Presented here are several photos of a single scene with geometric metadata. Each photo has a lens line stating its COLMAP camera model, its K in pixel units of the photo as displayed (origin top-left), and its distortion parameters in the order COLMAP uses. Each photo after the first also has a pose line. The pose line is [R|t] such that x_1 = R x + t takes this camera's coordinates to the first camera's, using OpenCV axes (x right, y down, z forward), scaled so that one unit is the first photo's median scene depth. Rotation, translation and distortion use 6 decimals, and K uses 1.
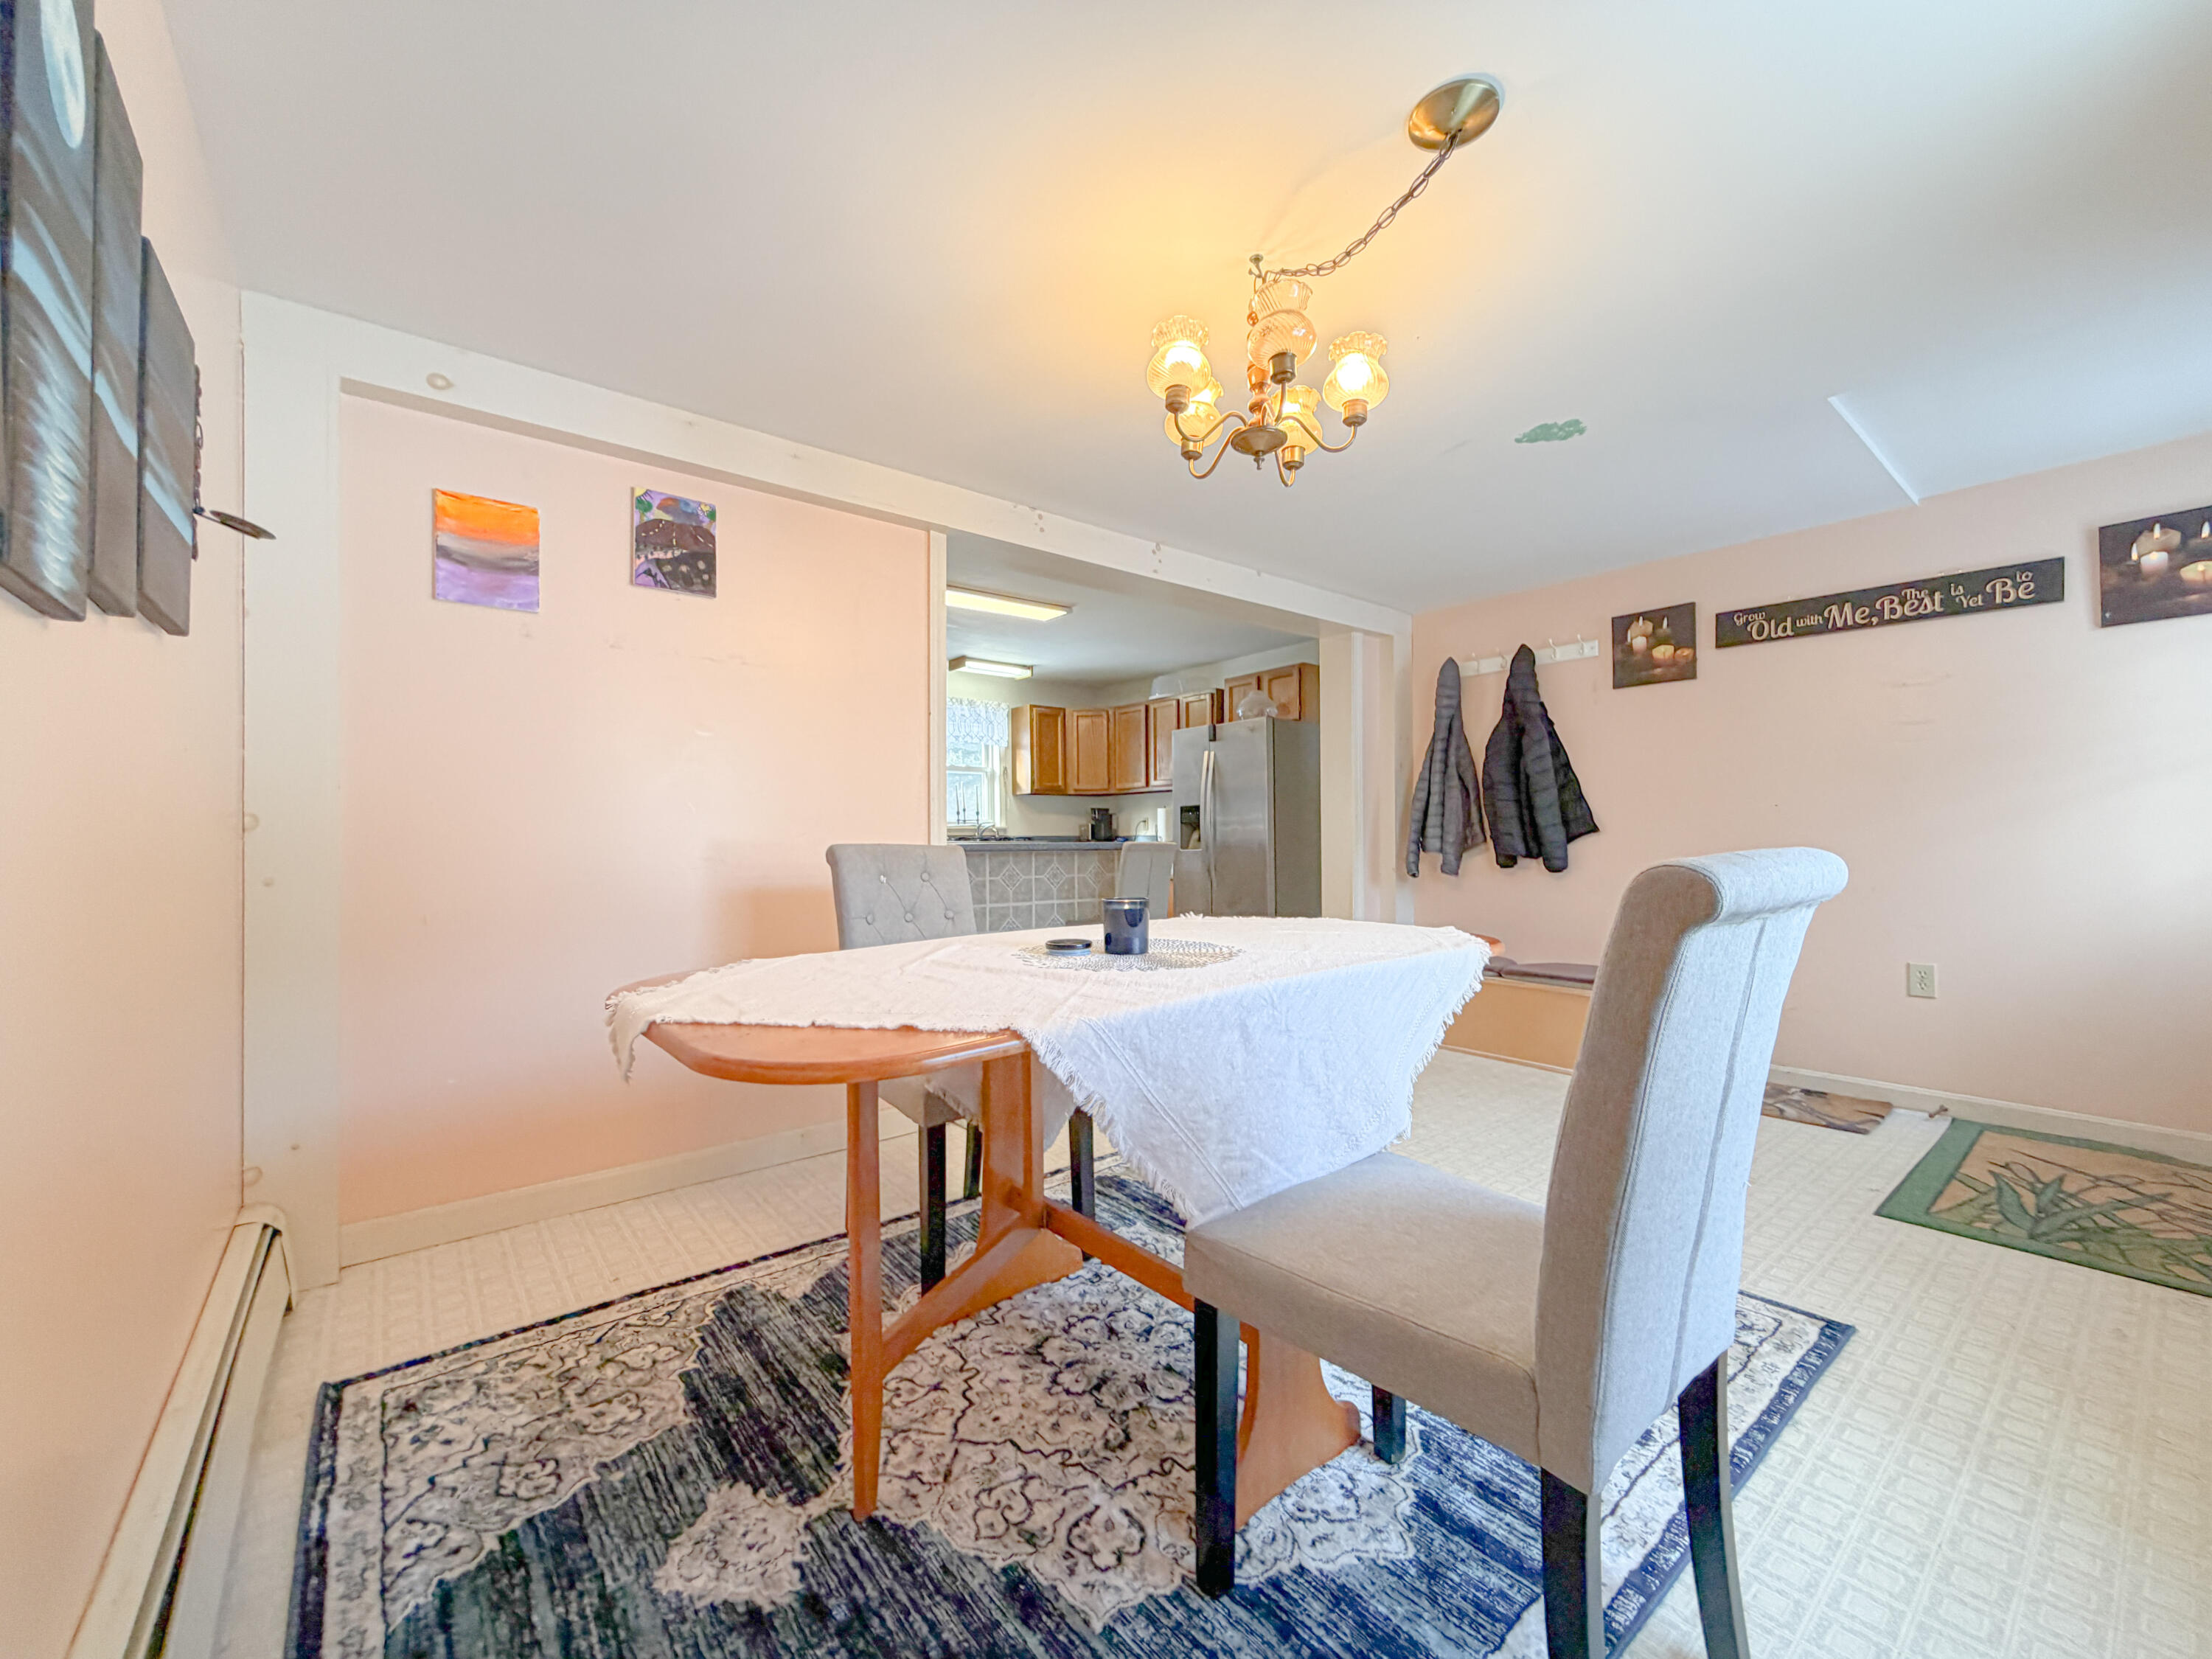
lens RADIAL K [[881.2, 0, 1113.1], [0, 881.2, 840.1], [0, 0, 1]] dist [0.000382, 0.000075]
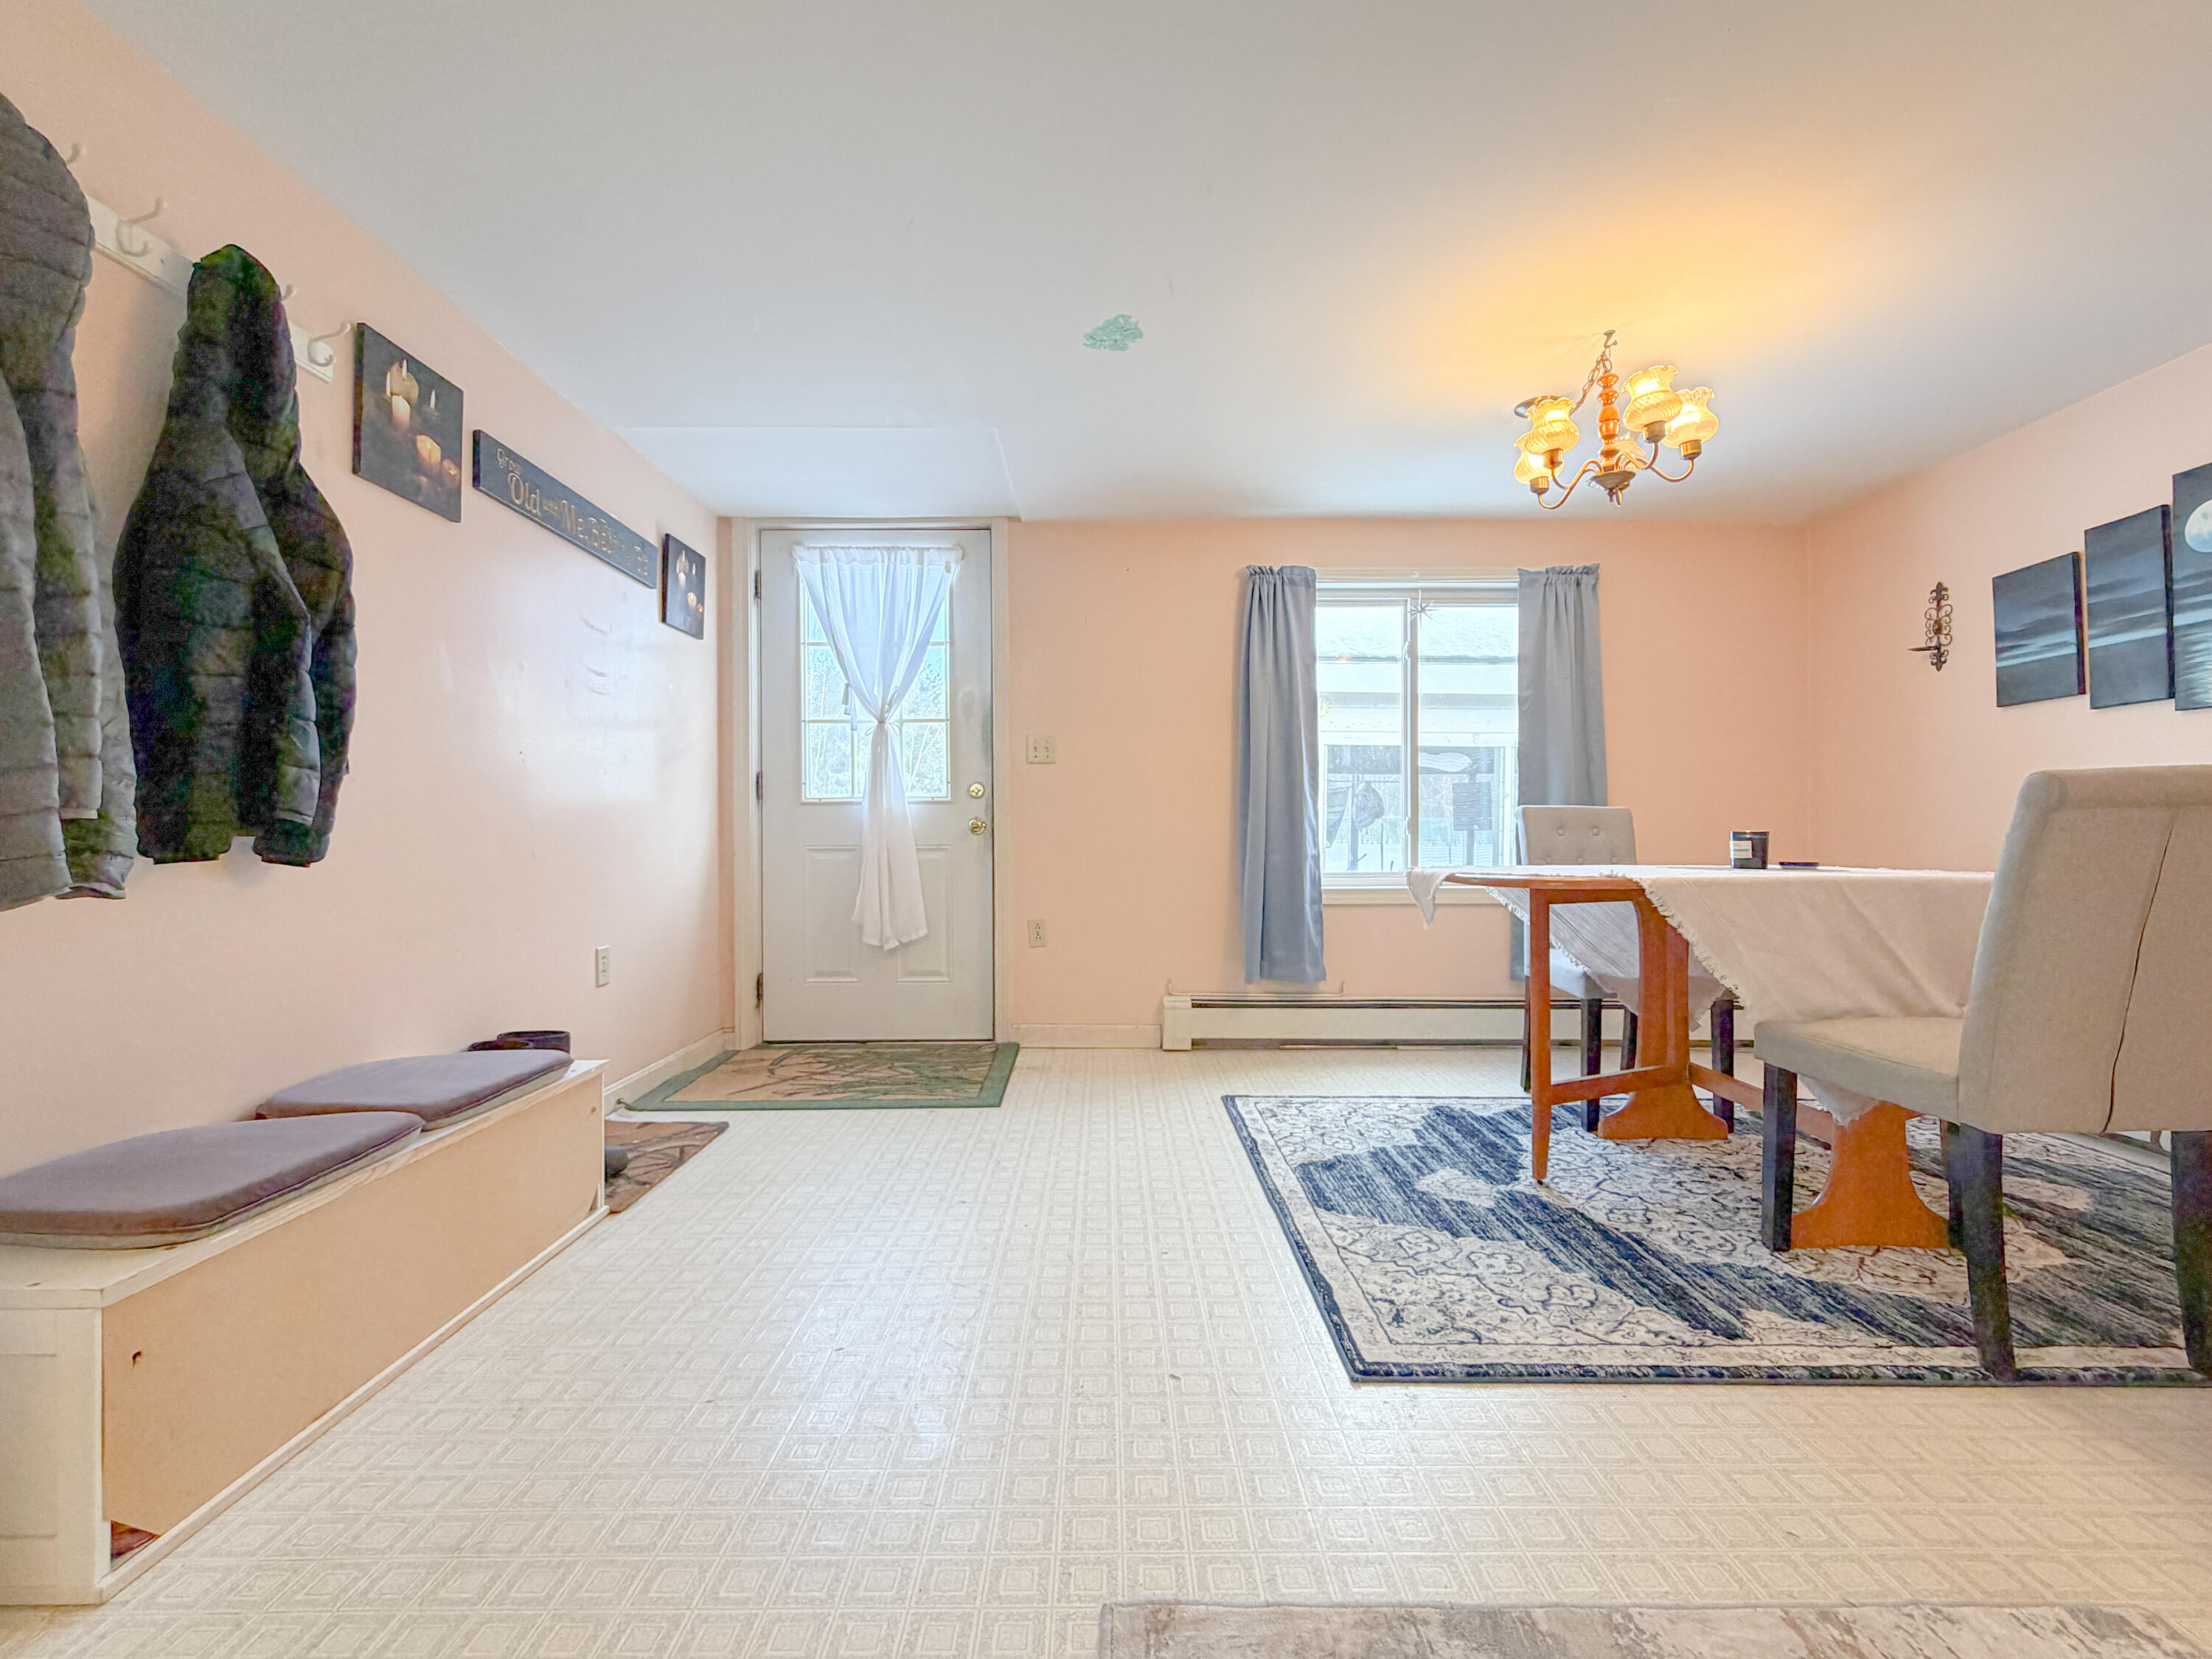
lens RADIAL K [[974.6, 0, 1106.0], [0, 974.6, 829.5], [0, 0, 1]] dist [0.000511, 0.000016]
pose [[-0.776685, 0.009879, 0.629811, -0.073070], [0.008067, 0.999951, -0.005738, 0.026651], [-0.629837, 0.000624, -0.776727, 1.200493]]
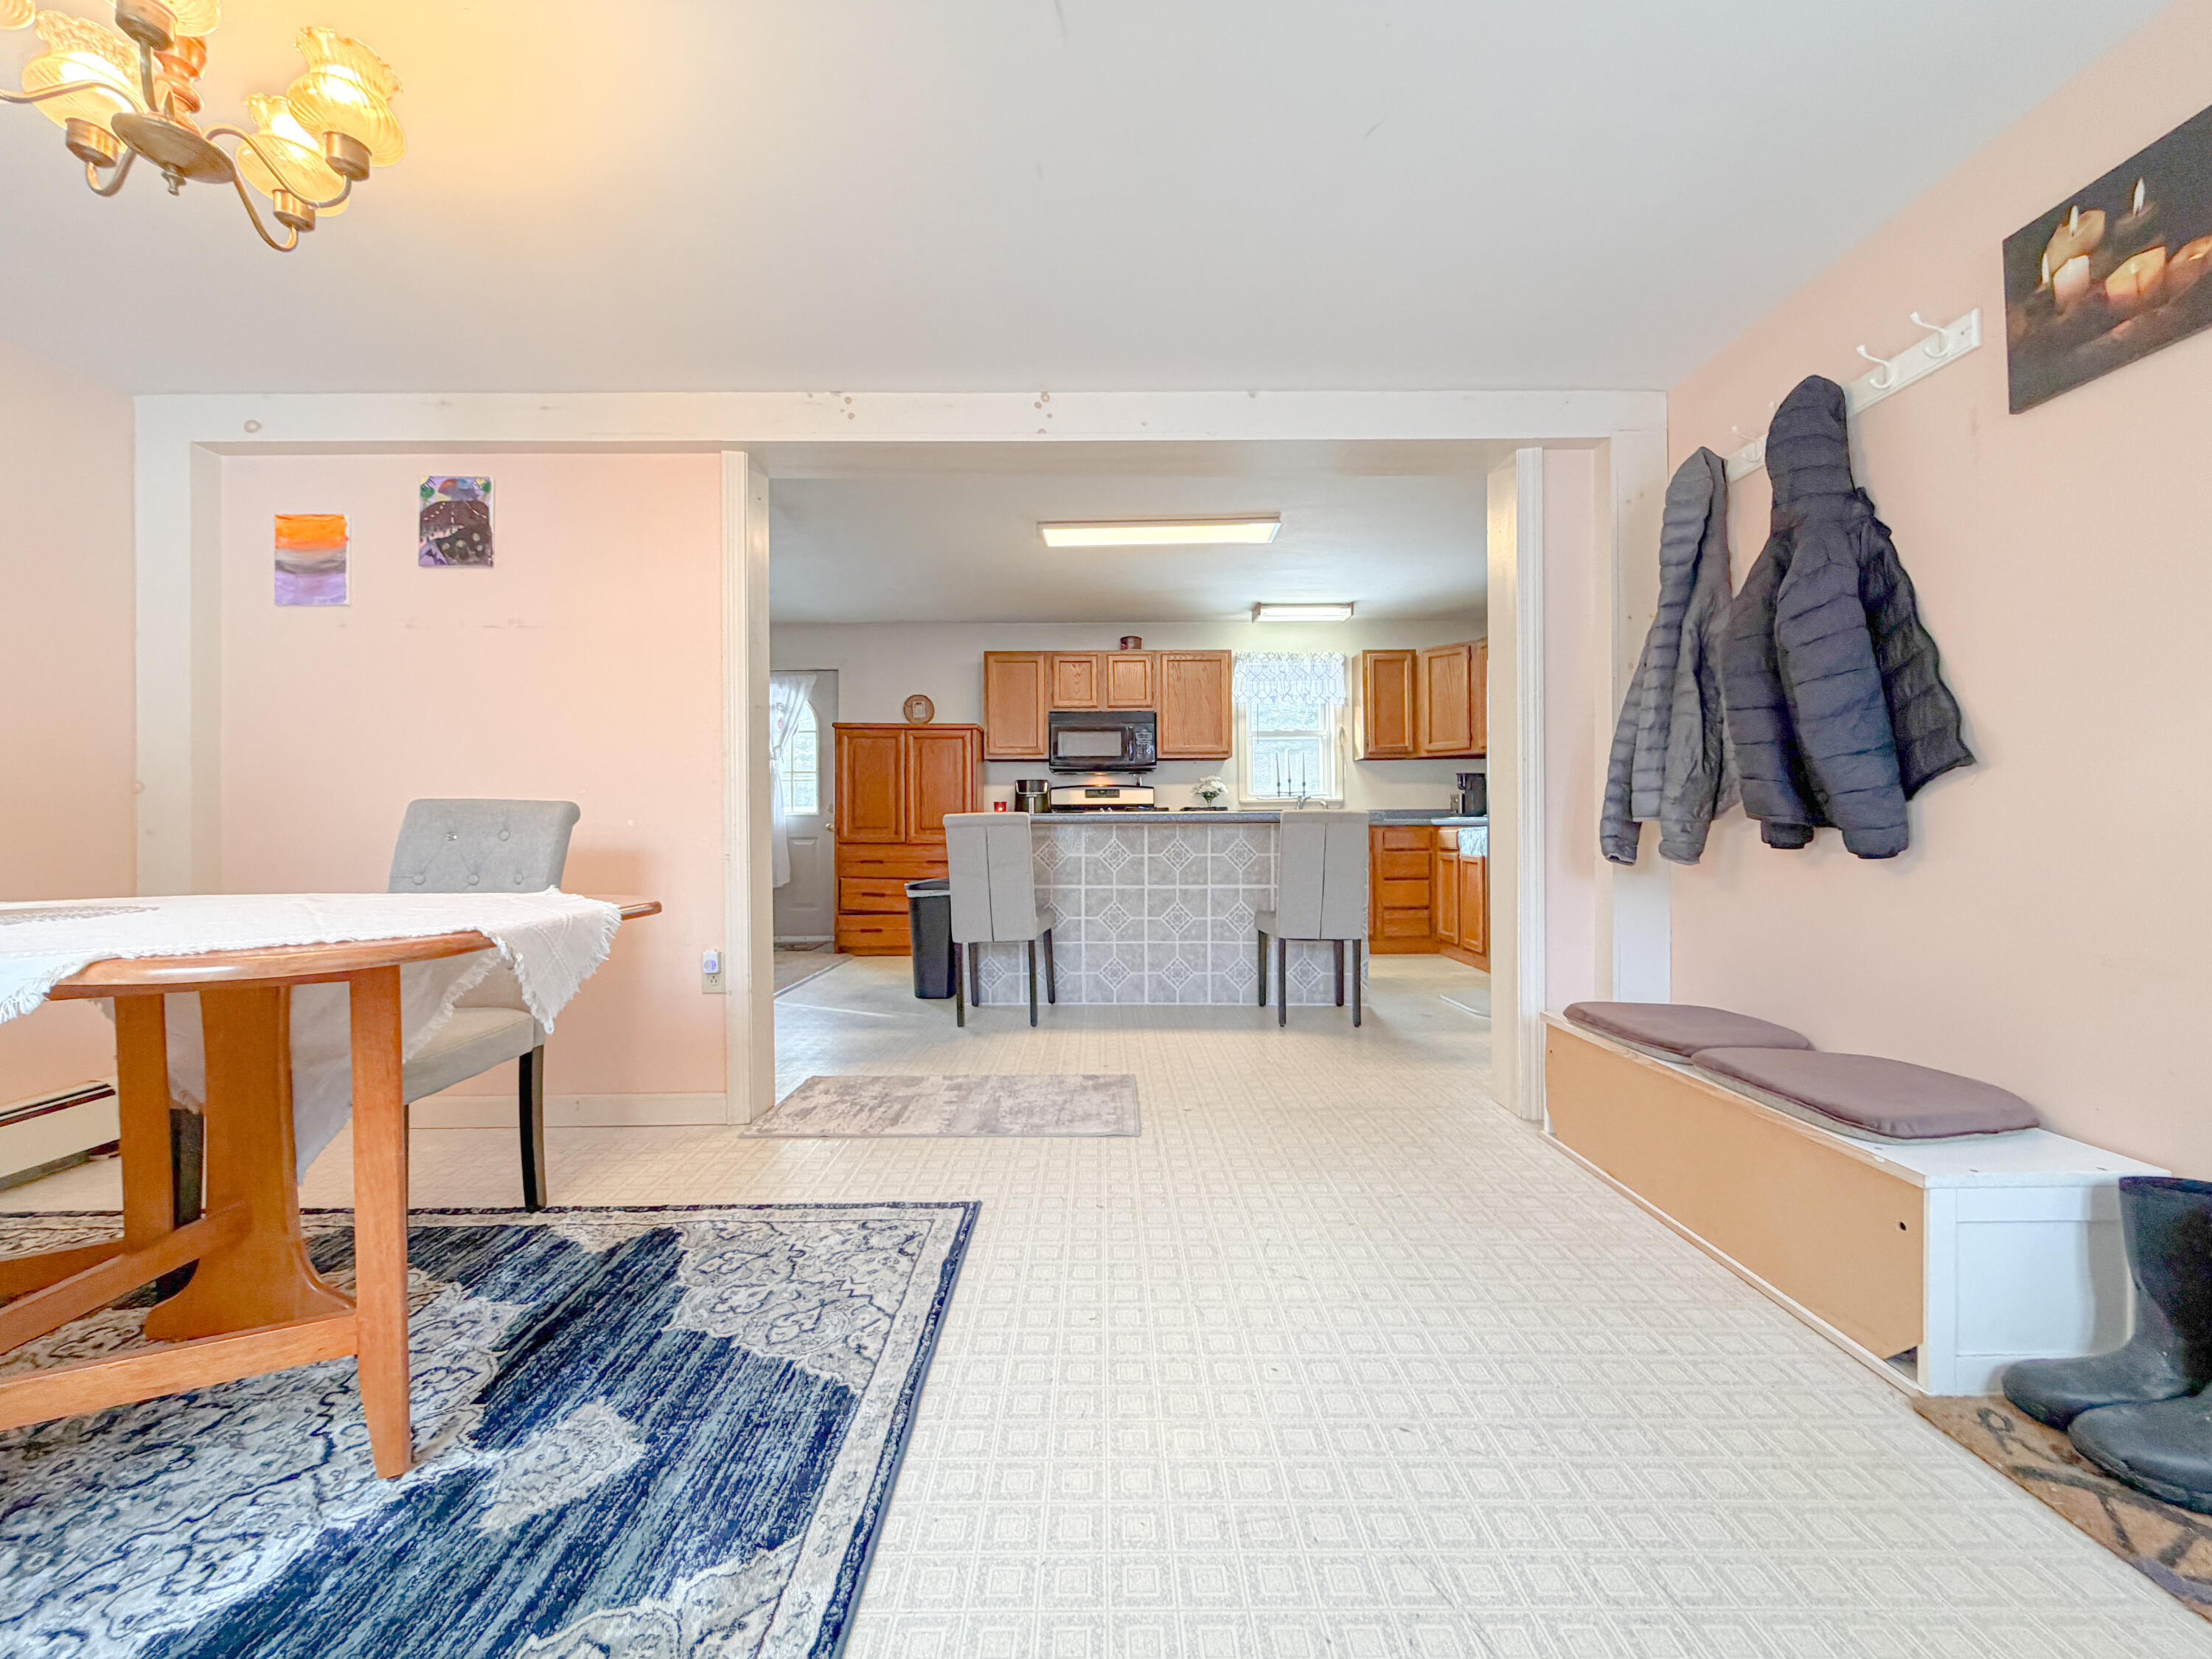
lens RADIAL K [[890.4, 0, 1106.0], [0, 890.4, 829.5], [0, 0, 1]] dist [0.000727, -0.000046]
pose [[0.780266, 0.002109, -0.625444, 0.519010], [0.001629, 0.999984, 0.005405, 0.019949], [0.625446, -0.005236, 0.780250, 0.428490]]
